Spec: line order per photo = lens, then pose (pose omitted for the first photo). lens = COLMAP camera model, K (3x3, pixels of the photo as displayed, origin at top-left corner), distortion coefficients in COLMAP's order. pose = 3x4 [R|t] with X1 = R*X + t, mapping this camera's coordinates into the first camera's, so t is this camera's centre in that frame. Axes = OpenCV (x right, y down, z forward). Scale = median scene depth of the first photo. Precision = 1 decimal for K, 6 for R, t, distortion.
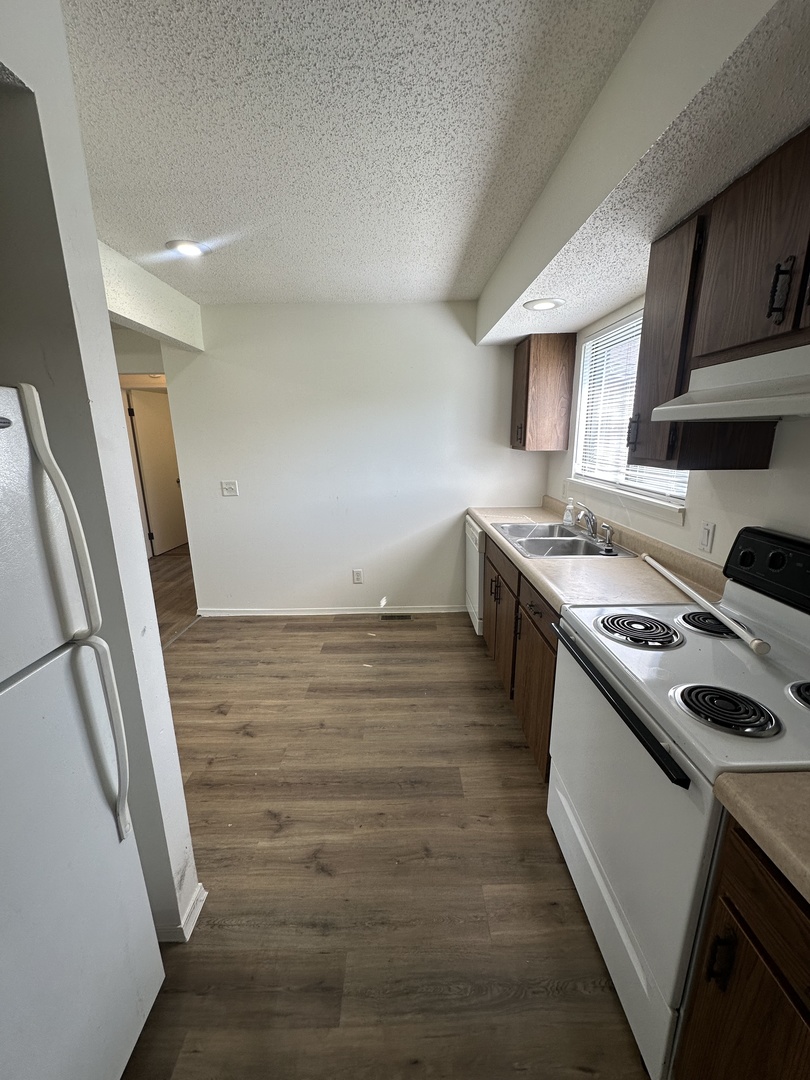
lens RADIAL K [[429.7, 0, 405.0], [0, 429.7, 540.0], [0, 0, 1]] dist [-0.003818, 0.000105]
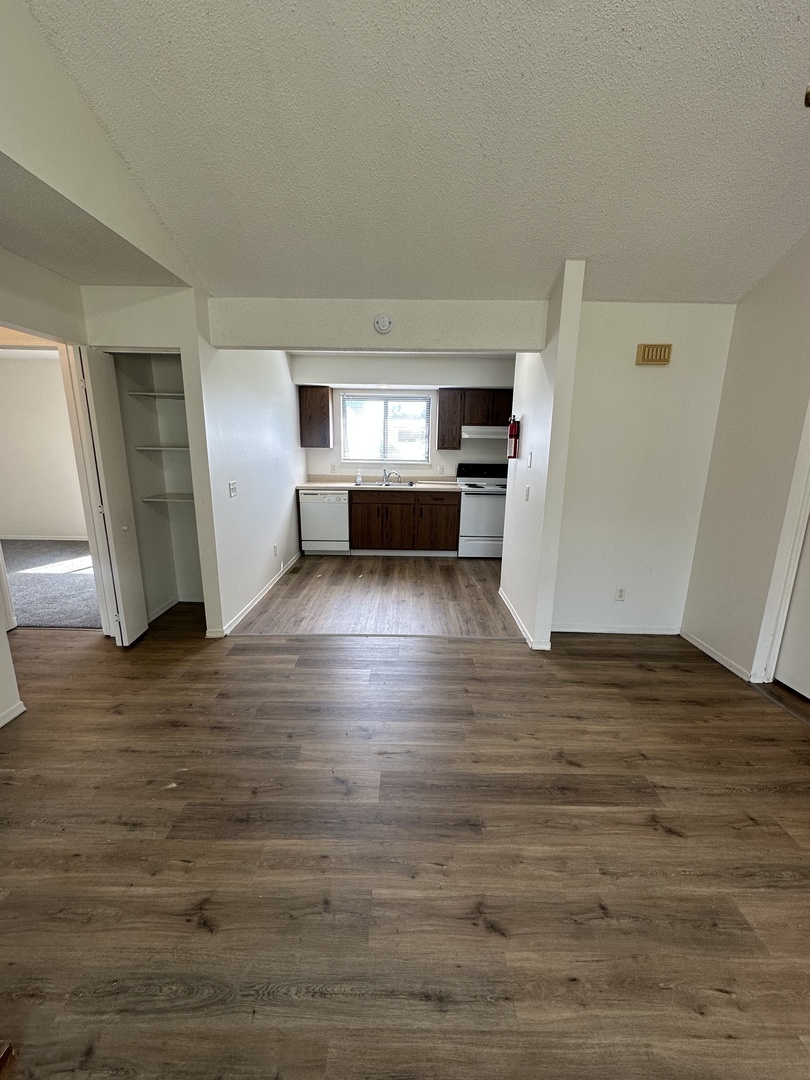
lens RADIAL K [[429.7, 0, 405.0], [0, 429.7, 540.0], [0, 0, 1]] dist [-0.003818, 0.000105]
pose [[0.017642, -0.214562, 0.976551, -2.685859], [0.228818, 0.951649, 0.204956, -0.230613], [-0.973309, 0.219836, 0.065885, 1.097303]]
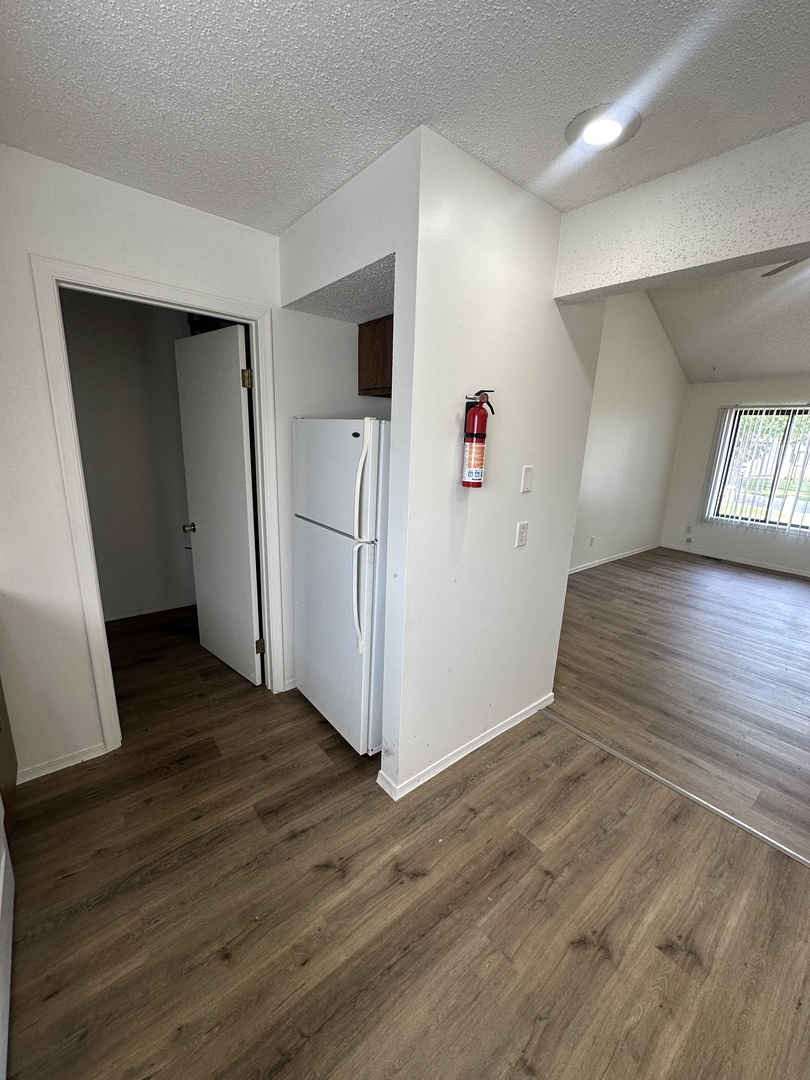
lens RADIAL K [[429.7, 0, 405.0], [0, 429.7, 540.0], [0, 0, 1]] dist [-0.003818, 0.000105]
pose [[-0.778231, 0.131994, -0.613949, 0.159251], [-0.182764, 0.887733, 0.422524, -0.329846], [0.600794, 0.441030, -0.666738, 1.231604]]
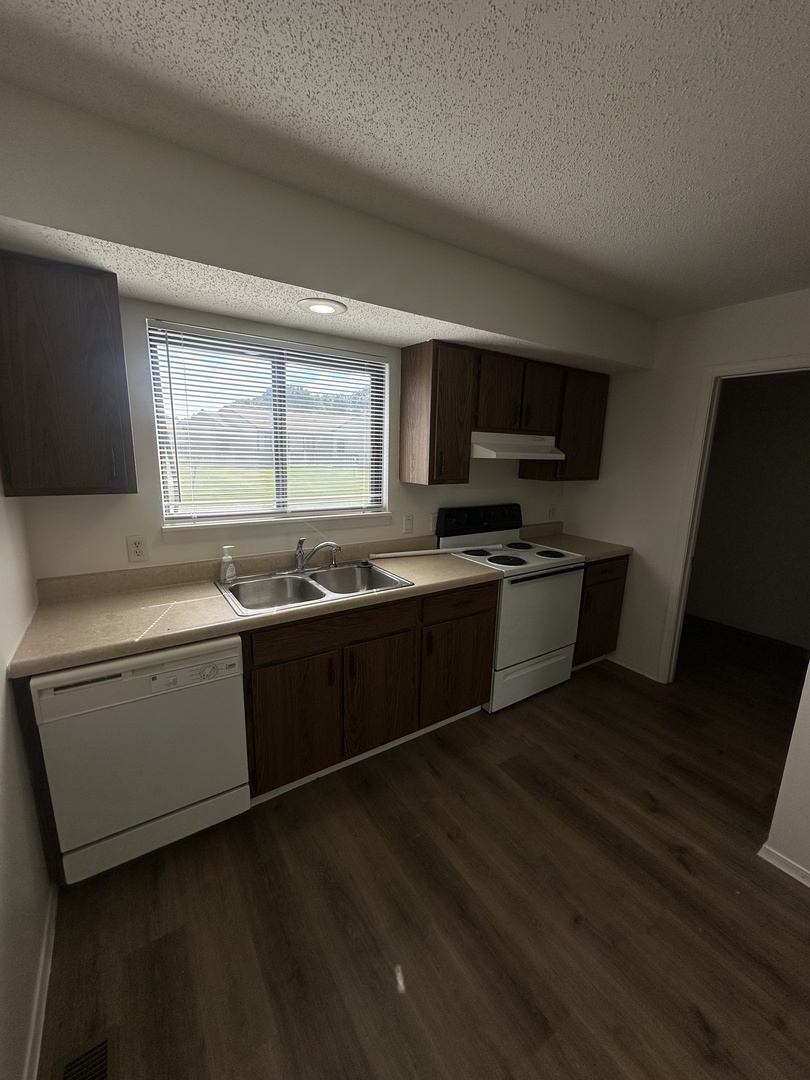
lens RADIAL K [[429.7, 0, 405.0], [0, 429.7, 540.0], [0, 0, 1]] dist [-0.003818, 0.000105]
pose [[-0.541495, -0.176161, 0.822040, -0.607286], [0.185969, 0.928478, 0.321472, -0.446160], [-0.819877, 0.326950, -0.470006, 1.675903]]
